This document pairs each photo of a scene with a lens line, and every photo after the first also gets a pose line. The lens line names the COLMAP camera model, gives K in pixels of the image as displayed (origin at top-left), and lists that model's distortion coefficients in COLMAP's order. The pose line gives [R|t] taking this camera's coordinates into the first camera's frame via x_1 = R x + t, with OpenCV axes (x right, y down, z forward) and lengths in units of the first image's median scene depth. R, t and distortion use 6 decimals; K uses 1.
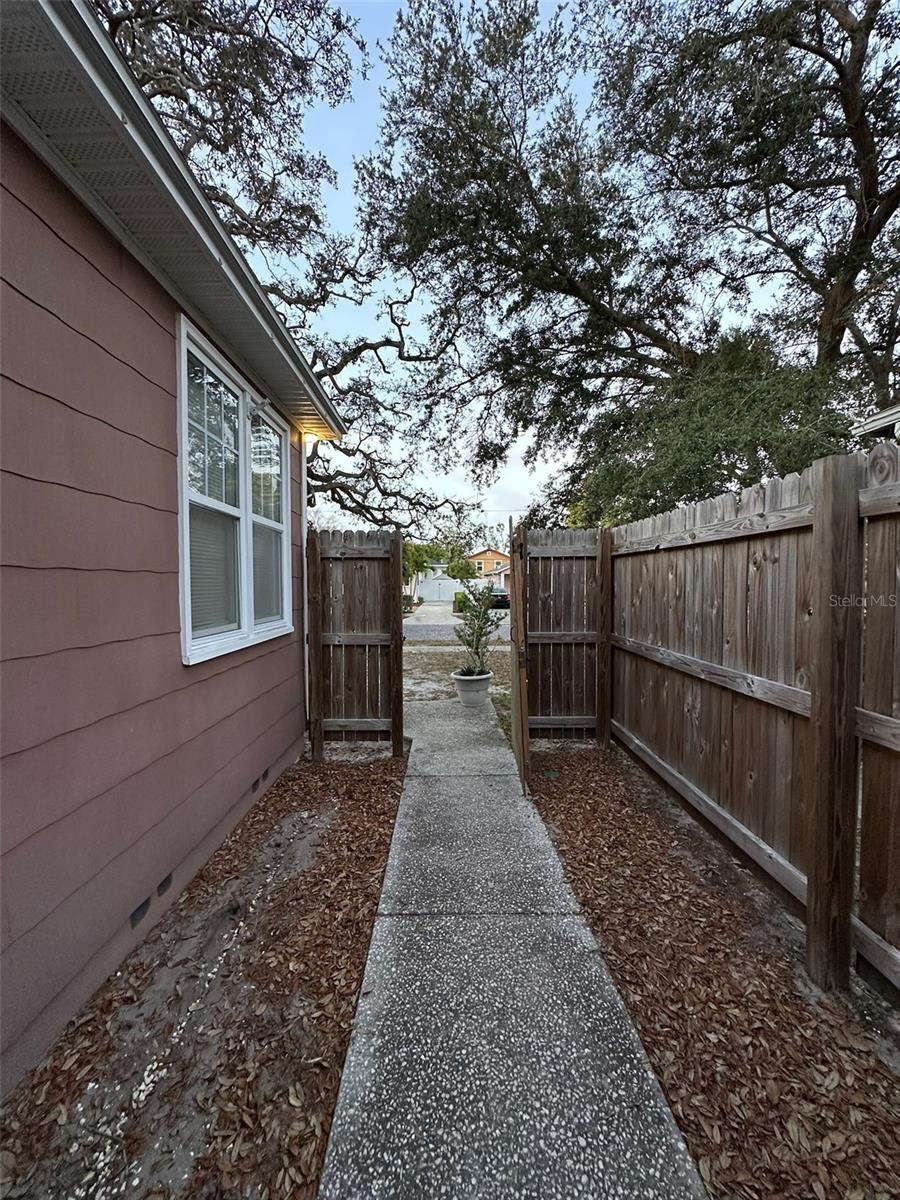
lens RADIAL K [[474.7, 0, 451.5], [0, 474.7, 596.9], [0, 0, 1]] dist [-0.002391, 0.000050]
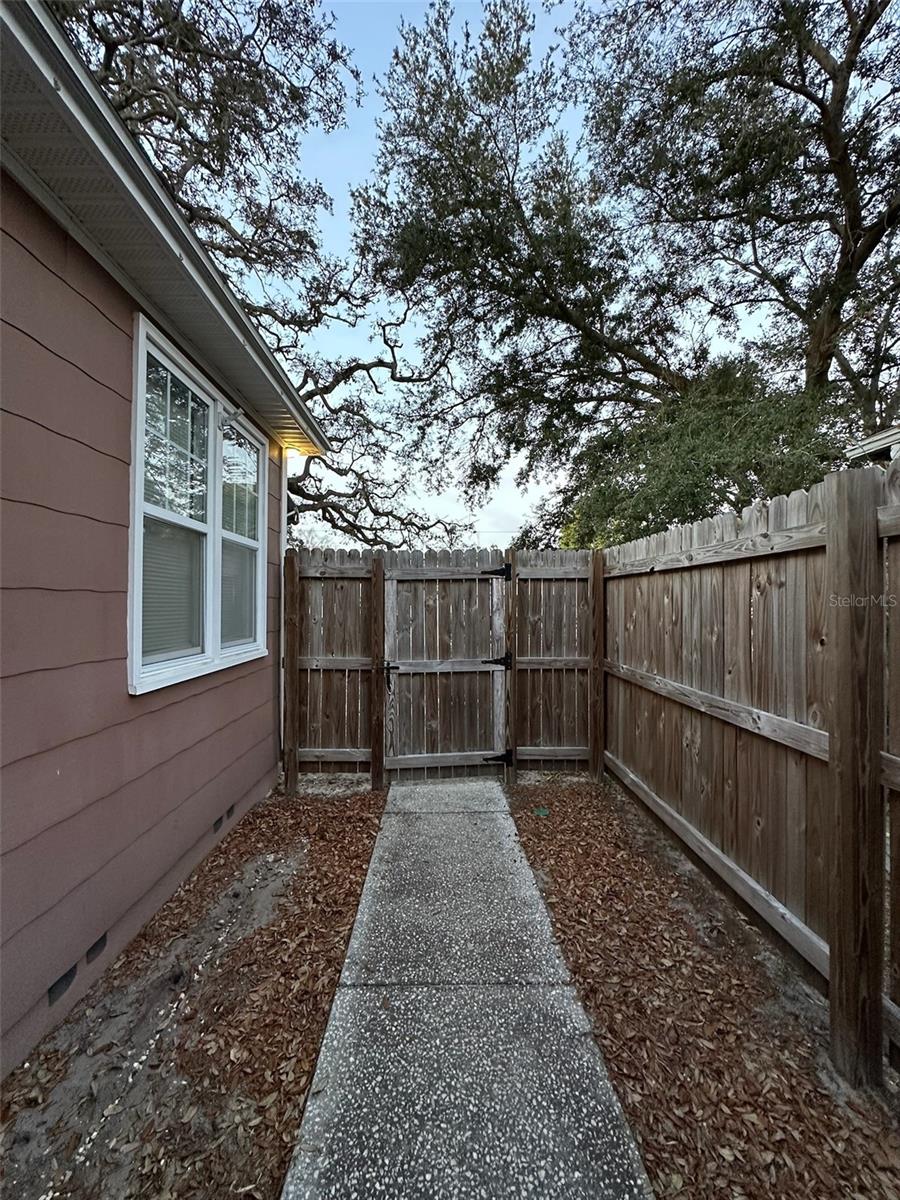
lens RADIAL K [[474.7, 0, 451.1], [0, 474.7, 596.9], [0, 0, 1]] dist [-0.002391, 0.000050]
pose [[0.999880, 0.008703, 0.012790, 0.016836], [-0.008142, 0.999030, -0.043278, -0.004186], [-0.013154, 0.043169, 0.998981, 0.048696]]
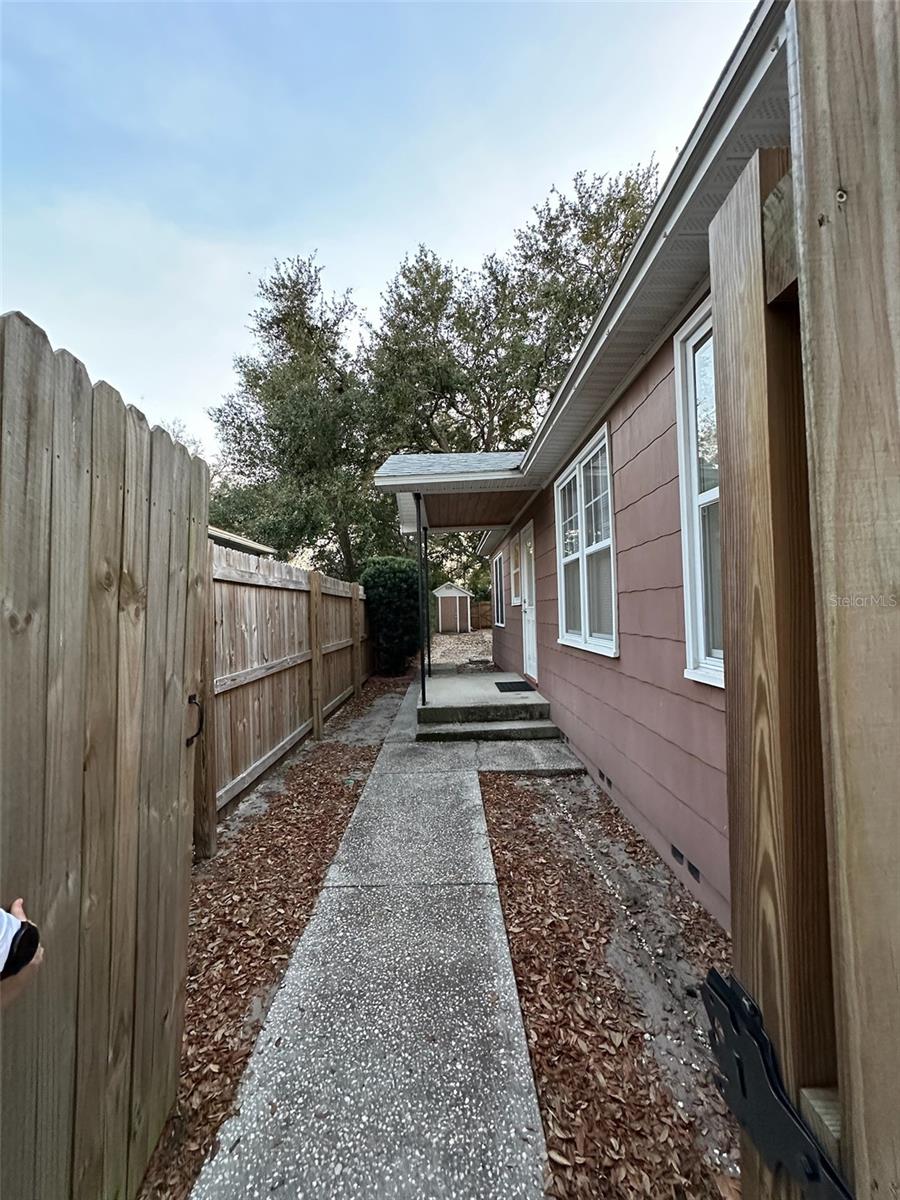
lens RADIAL K [[474.7, 0, 441.2], [0, 474.7, 594.5], [0, 0, 1]] dist [-0.002391, 0.000050]
pose [[-0.999196, 0.031714, 0.024545, -0.036867], [0.031787, 0.999491, 0.002577, -0.027969], [-0.024450, 0.003355, -0.999695, 1.117984]]
